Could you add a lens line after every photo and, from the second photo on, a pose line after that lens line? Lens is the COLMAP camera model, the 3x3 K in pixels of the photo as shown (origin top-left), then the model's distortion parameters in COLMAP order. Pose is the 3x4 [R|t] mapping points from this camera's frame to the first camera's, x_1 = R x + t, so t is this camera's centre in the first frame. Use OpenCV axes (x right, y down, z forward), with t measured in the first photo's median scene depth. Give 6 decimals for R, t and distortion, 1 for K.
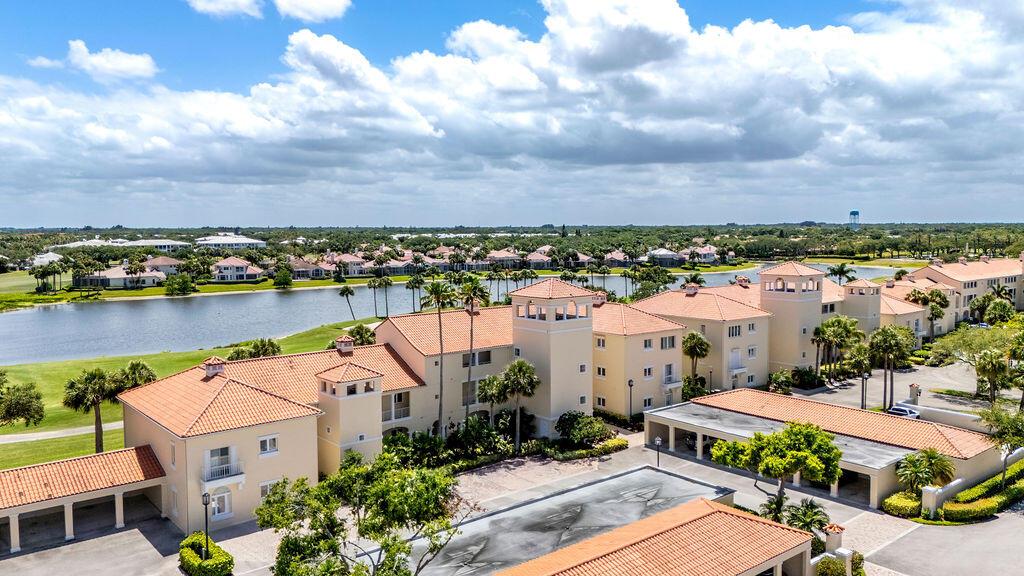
lens RADIAL K [[768.3, 0, 512.3], [0, 768.3, 290.2], [0, 0, 1]] dist [0.107325, -0.128746]
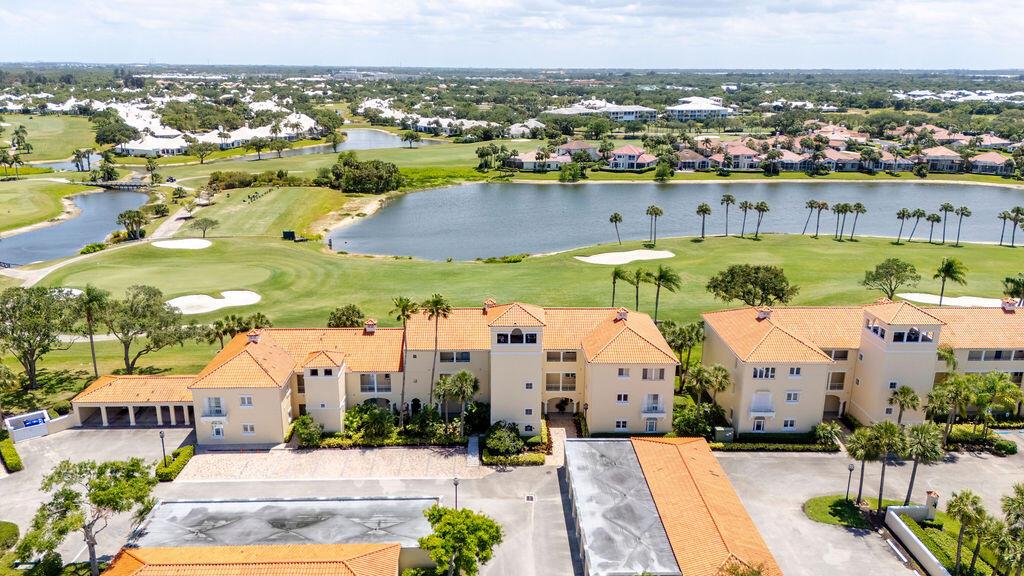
lens RADIAL K [[768.3, 0, 512.3], [0, 768.3, 290.2], [0, 0, 1]] dist [0.107325, -0.128746]
pose [[0.782965, 0.183281, -0.594453, 0.213981], [-0.058892, 0.973158, 0.222475, -0.084852], [0.619272, -0.139181, 0.772742, 0.040529]]
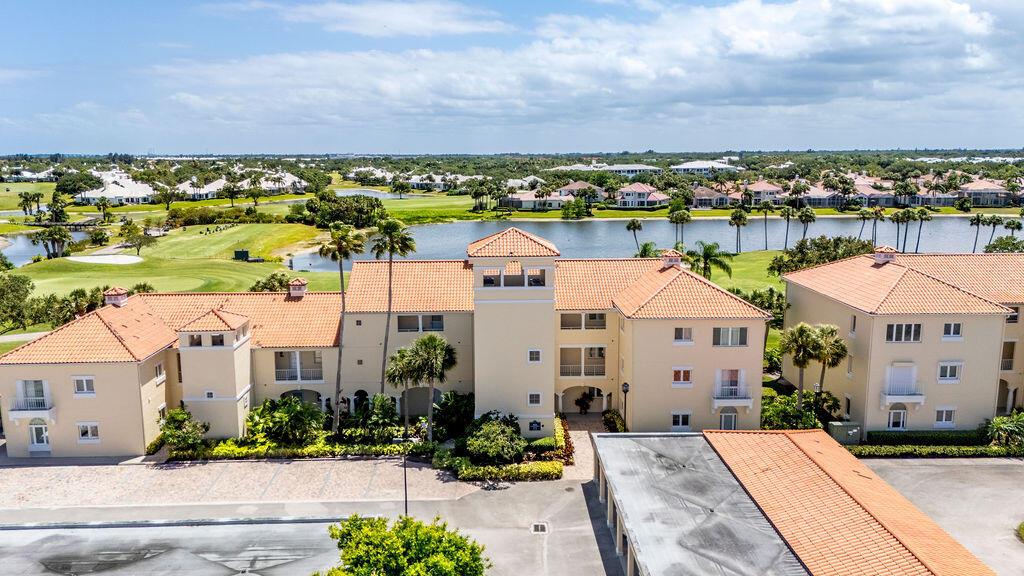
lens RADIAL K [[781.5, 0, 515.8], [0, 781.5, 288.1], [0, 0, 1]] dist [0.079841, -0.077414]
pose [[0.787475, 0.105563, -0.607239, 0.152507], [-0.049651, 0.992887, 0.108217, -0.011377], [0.614344, -0.055069, 0.787114, 0.126967]]
